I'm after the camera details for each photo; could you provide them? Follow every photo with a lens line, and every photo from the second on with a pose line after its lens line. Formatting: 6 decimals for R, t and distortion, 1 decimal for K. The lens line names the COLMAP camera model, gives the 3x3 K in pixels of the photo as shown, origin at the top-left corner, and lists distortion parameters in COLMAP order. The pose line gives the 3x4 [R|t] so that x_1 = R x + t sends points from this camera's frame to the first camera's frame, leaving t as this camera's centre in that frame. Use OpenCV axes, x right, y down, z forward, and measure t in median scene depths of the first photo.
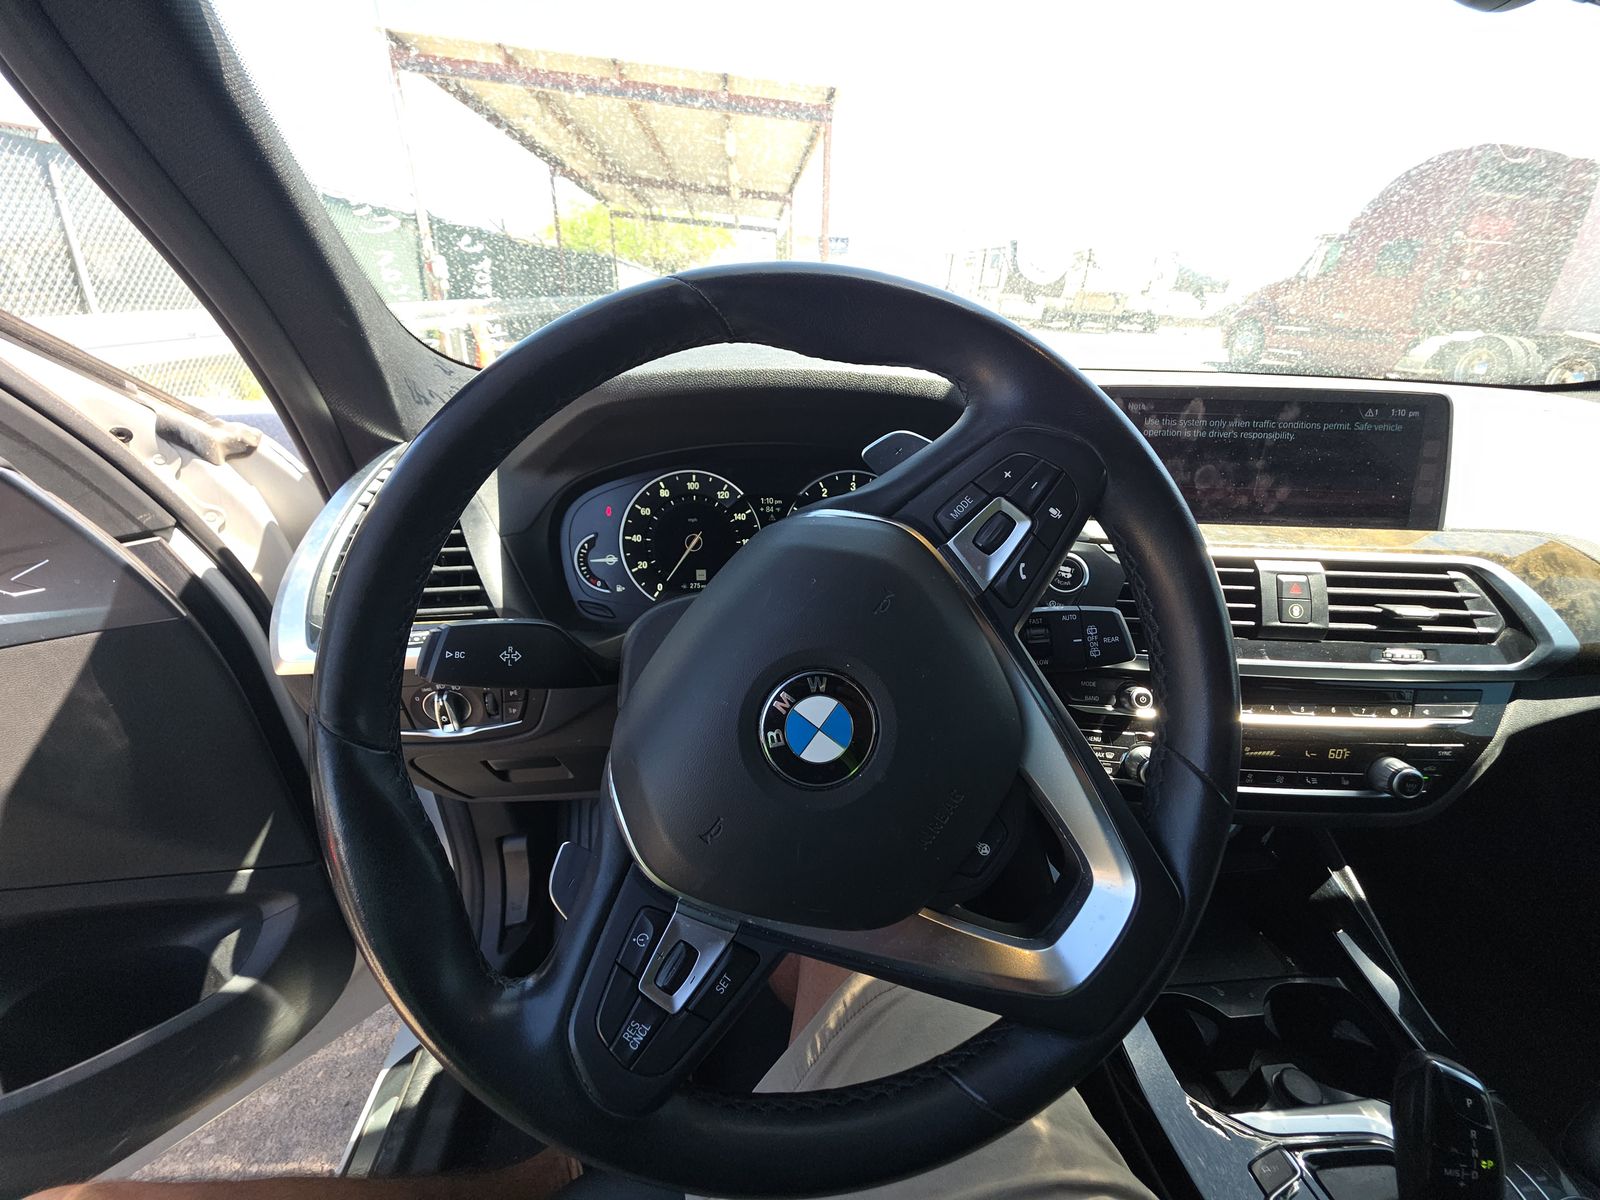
lens RADIAL K [[637.0, 0, 799.8], [0, 637.0, 602.1], [0, 0, 1]] dist [0.007847, -0.006320]
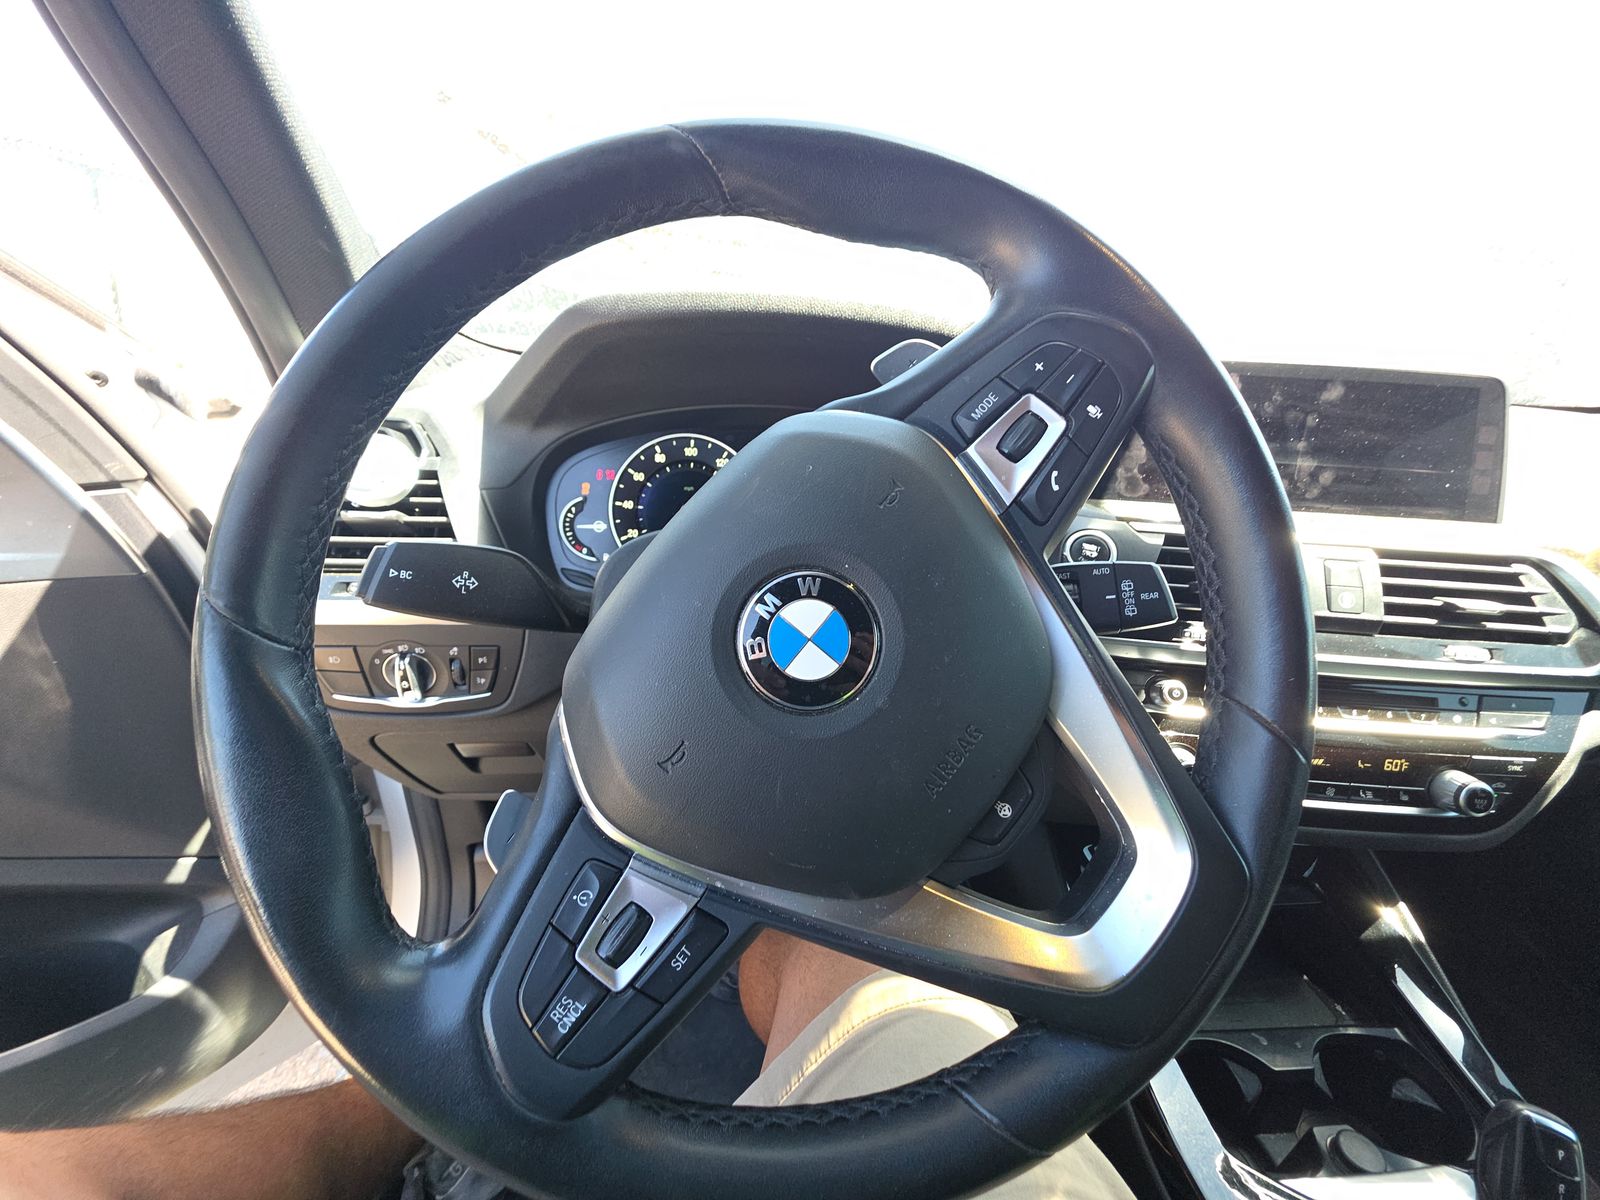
lens RADIAL K [[637.0, 0, 799.1], [0, 637.0, 603.6], [0, 0, 1]] dist [0.007847, -0.006320]
pose [[0.999273, 0.035797, -0.013097, 0.013482], [-0.036587, 0.997143, -0.066084, 0.106873], [0.010694, 0.066515, 0.997728, 0.088213]]
